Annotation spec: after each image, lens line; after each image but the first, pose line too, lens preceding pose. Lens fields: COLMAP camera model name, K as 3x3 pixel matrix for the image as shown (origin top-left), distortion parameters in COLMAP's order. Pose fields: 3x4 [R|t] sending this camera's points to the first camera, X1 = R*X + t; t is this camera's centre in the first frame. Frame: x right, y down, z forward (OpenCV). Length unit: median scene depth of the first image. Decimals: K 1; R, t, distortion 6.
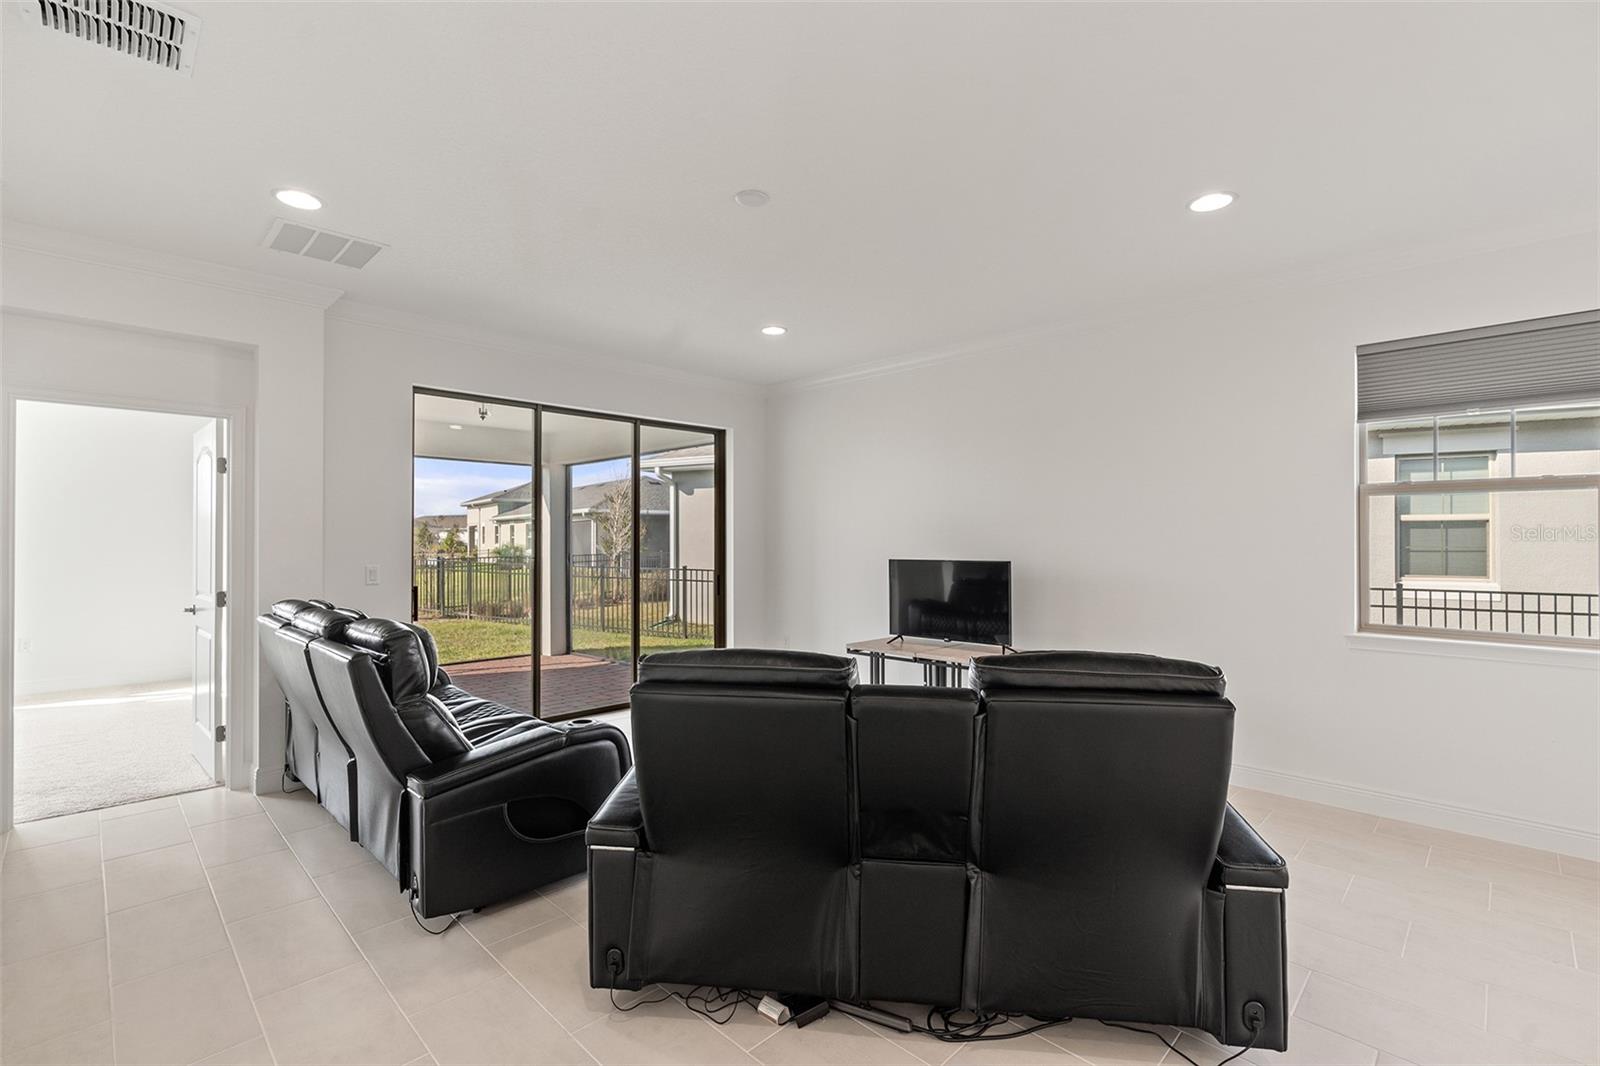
lens RADIAL K [[735.8, 0, 800.0], [0, 735.8, 533.0], [0, 0, 1]] dist [0.031675, 0.000040]
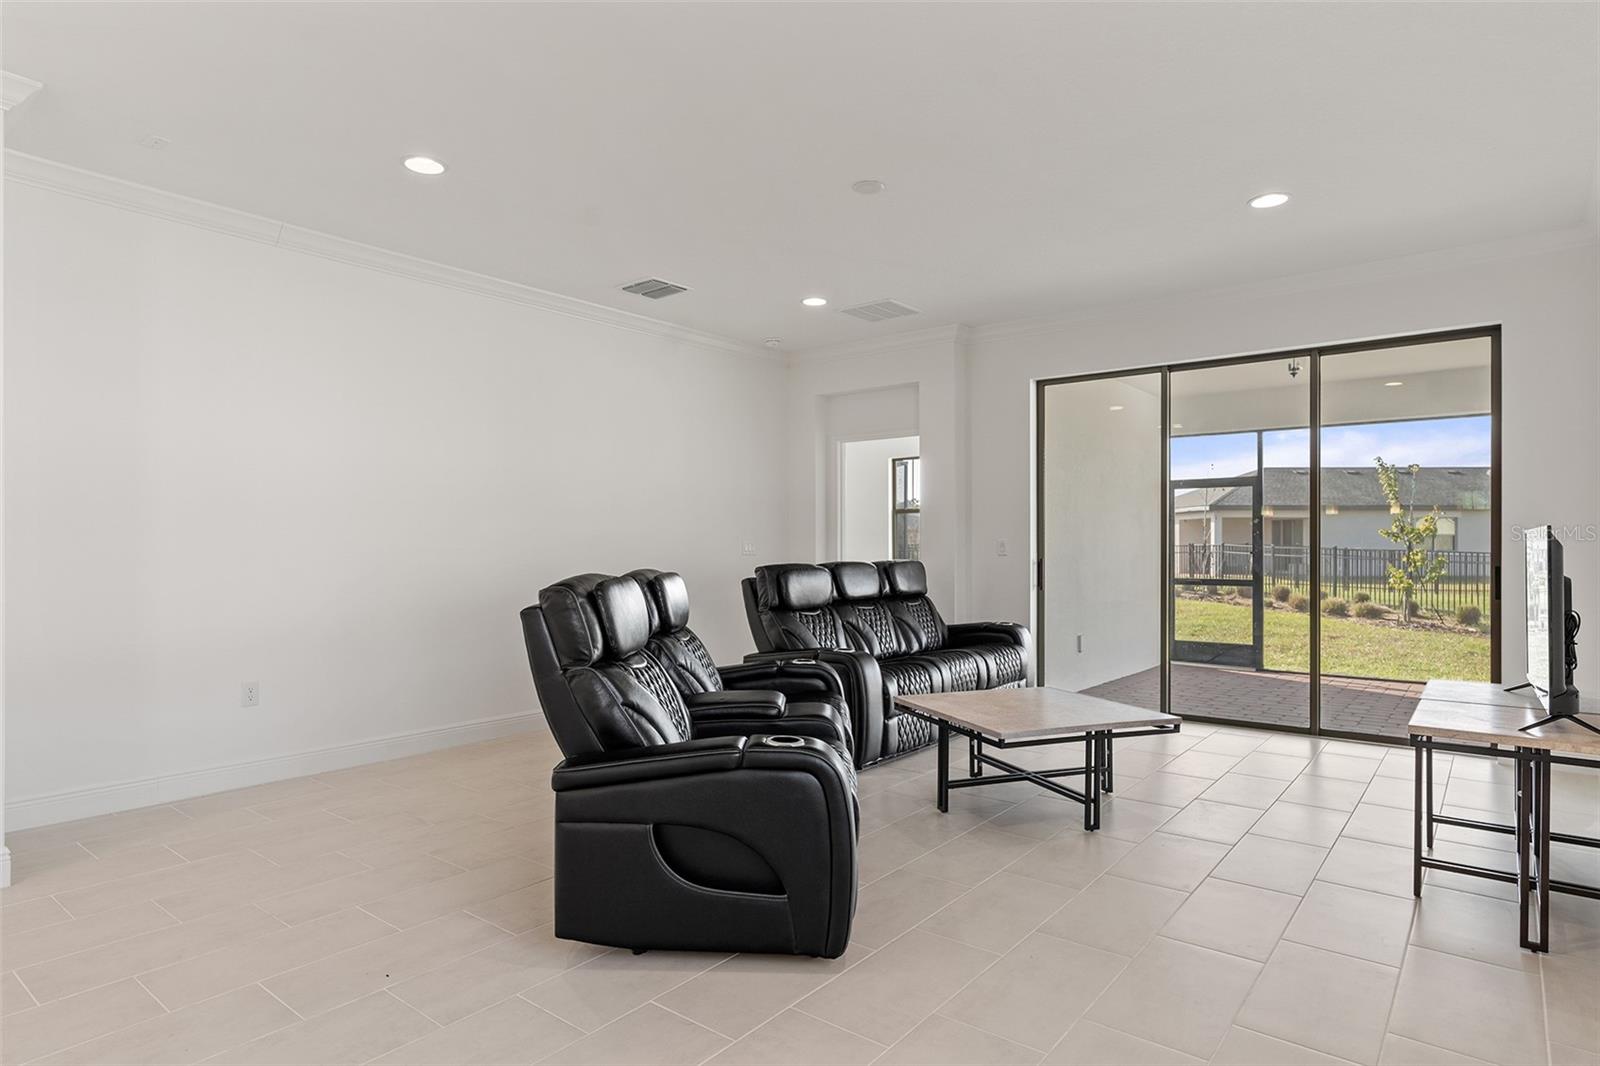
lens RADIAL K [[895.8, 0, 800.0], [0, 895.8, 533.0], [0, 0, 1]] dist [-0.000518, 0.000186]
pose [[0.133534, -0.012812, -0.990961, 0.746150], [0.011062, 0.999873, -0.011437, 0.045424], [0.990983, -0.009435, 0.133659, 0.441958]]
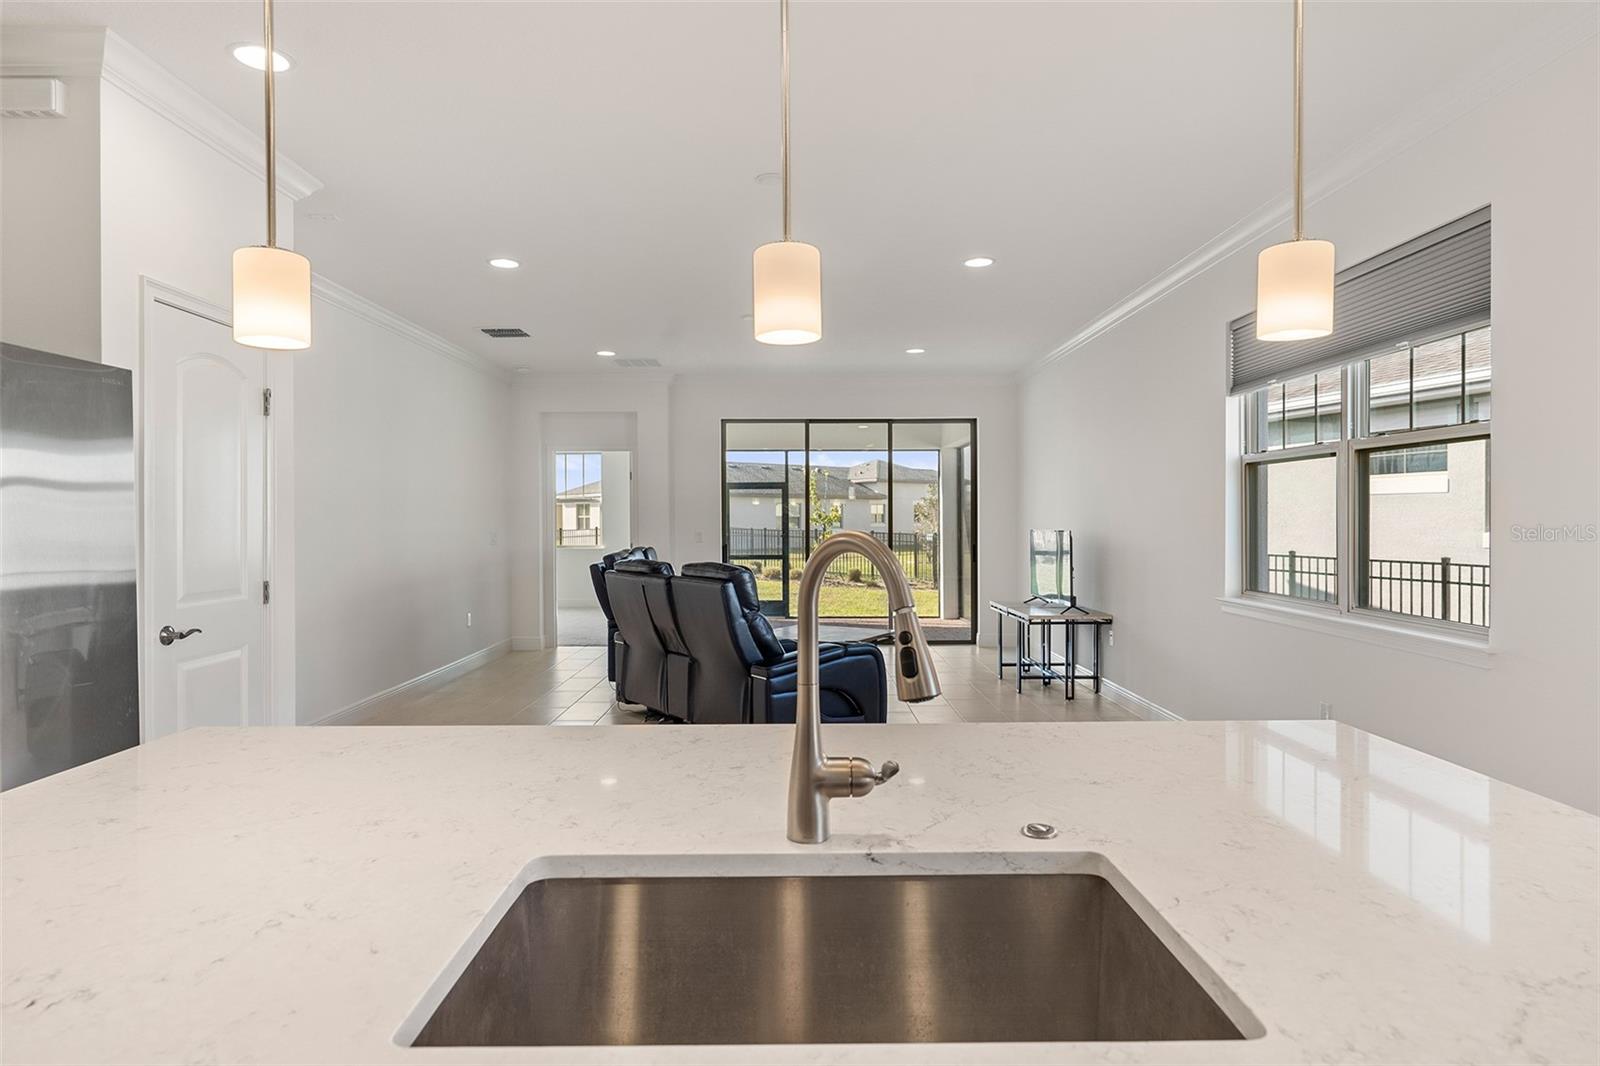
lens RADIAL K [[892.6, 0, 800.0], [0, 892.6, 533.0], [0, 0, 1]] dist [-0.000499, 0.000017]
pose [[0.722223, 0.009464, -0.691595, 0.902504], [0.007242, 0.999748, 0.021244, 0.009657], [0.691622, -0.020351, 0.721973, -0.275050]]
